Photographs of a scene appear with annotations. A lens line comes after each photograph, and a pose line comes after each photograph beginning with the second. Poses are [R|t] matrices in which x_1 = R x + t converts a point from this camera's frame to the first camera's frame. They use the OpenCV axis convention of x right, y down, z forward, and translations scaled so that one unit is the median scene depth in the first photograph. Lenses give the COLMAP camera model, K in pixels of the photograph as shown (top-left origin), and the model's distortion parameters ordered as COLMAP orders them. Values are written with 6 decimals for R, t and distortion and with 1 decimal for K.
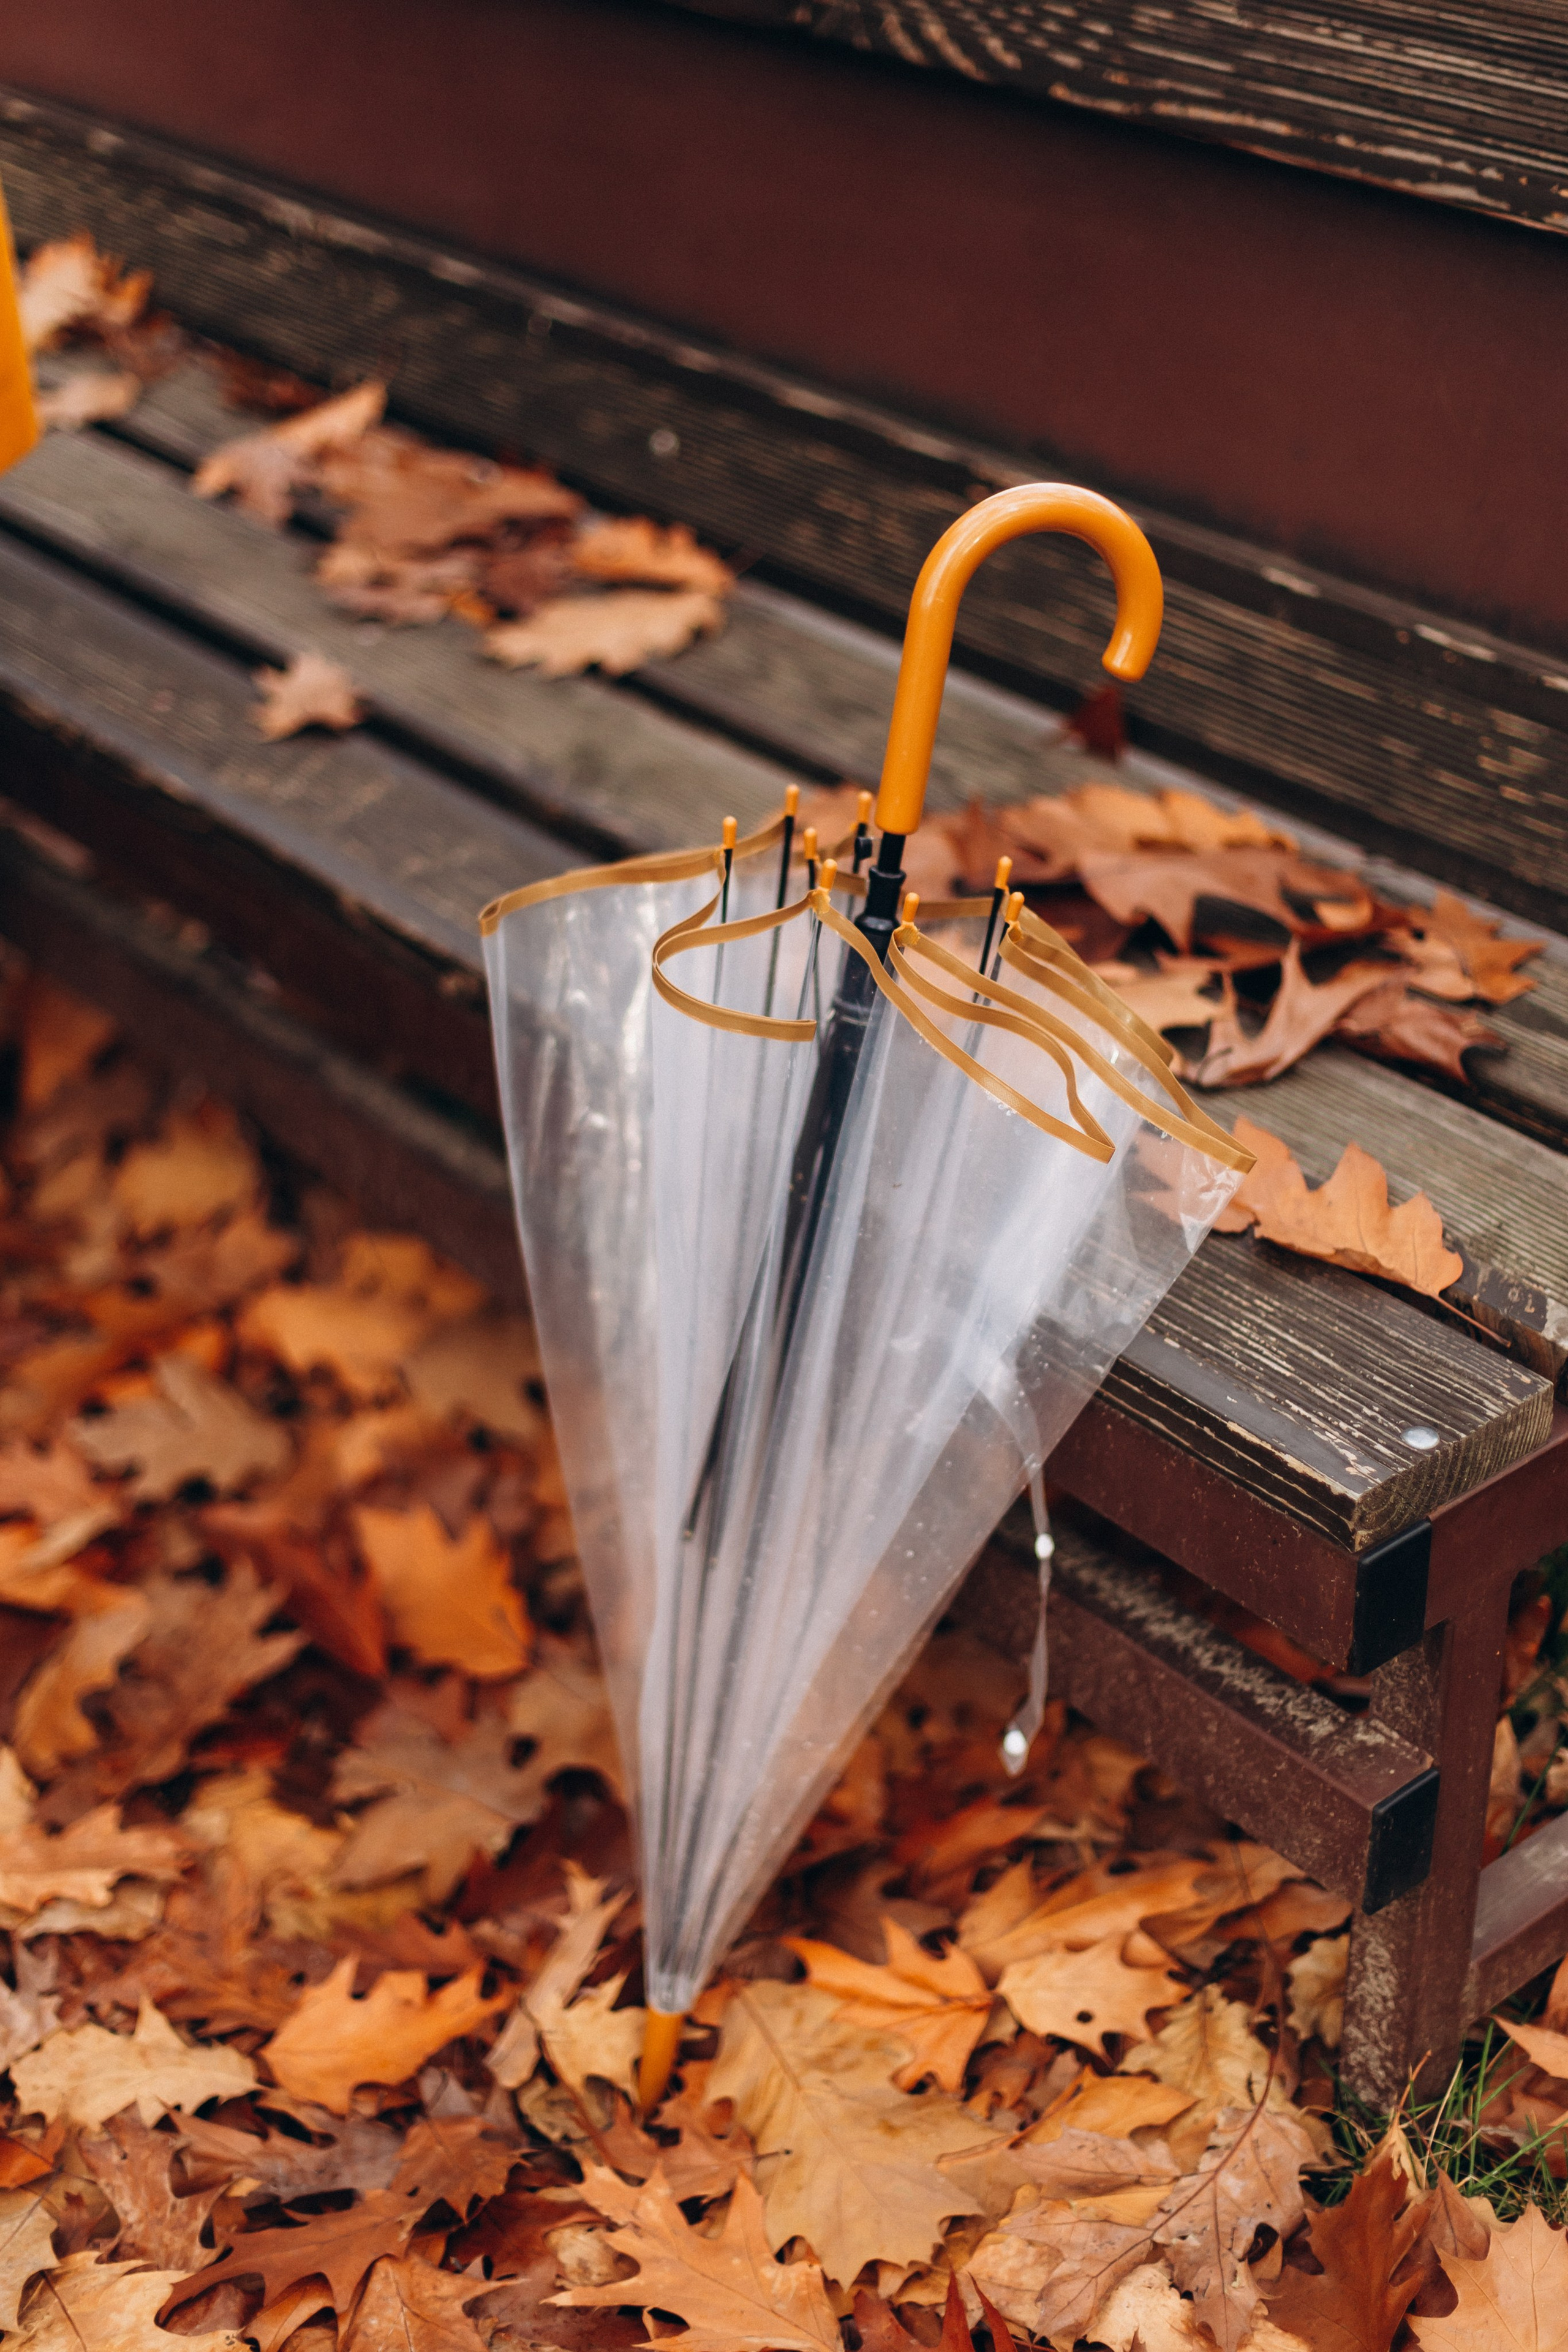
lens RADIAL K [[3528.9, 0, 721.3], [0, 3528.9, 1172.6], [0, 0, 1]] dist [0.005348, -0.035523]
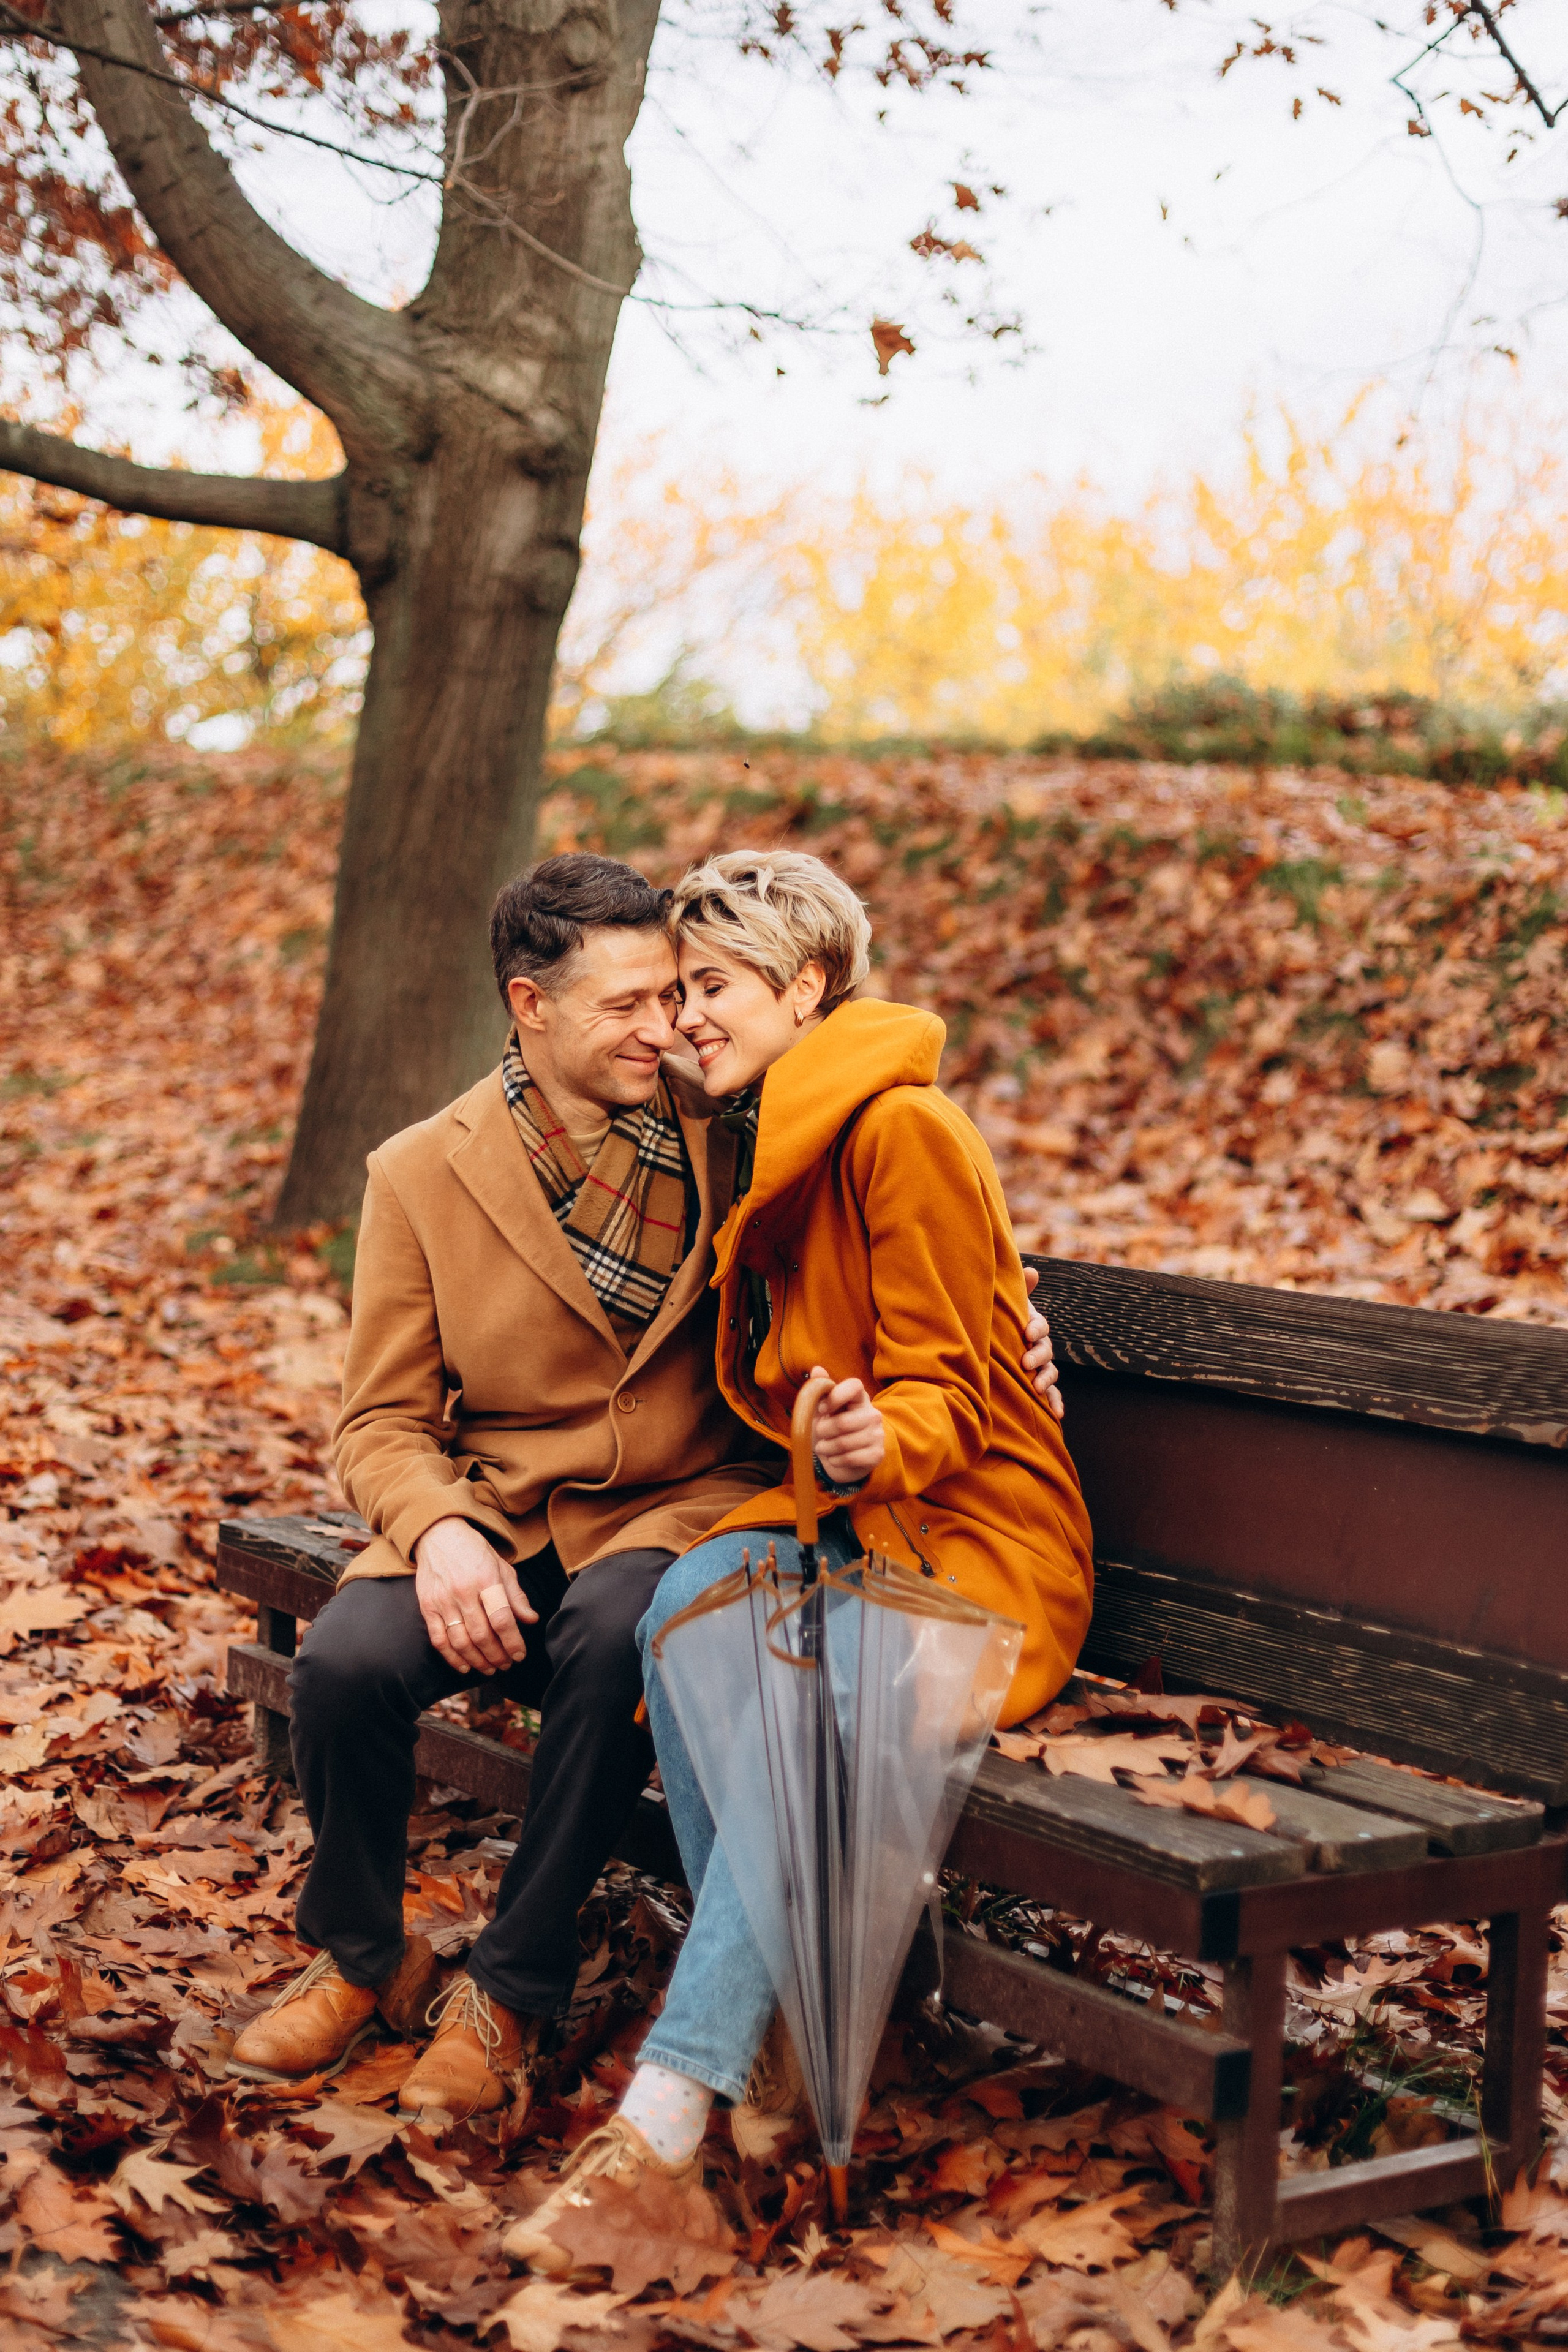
lens RADIAL K [[3528.9, 0, 721.3], [0, 3528.9, 1172.6], [0, 0, 1]] dist [0.005348, -0.035523]
pose [[0.991919, 0.070483, -0.105497, 0.066048], [-0.111597, 0.880270, -0.461162, 0.574805], [0.060362, 0.469208, 0.881022, -0.862815]]
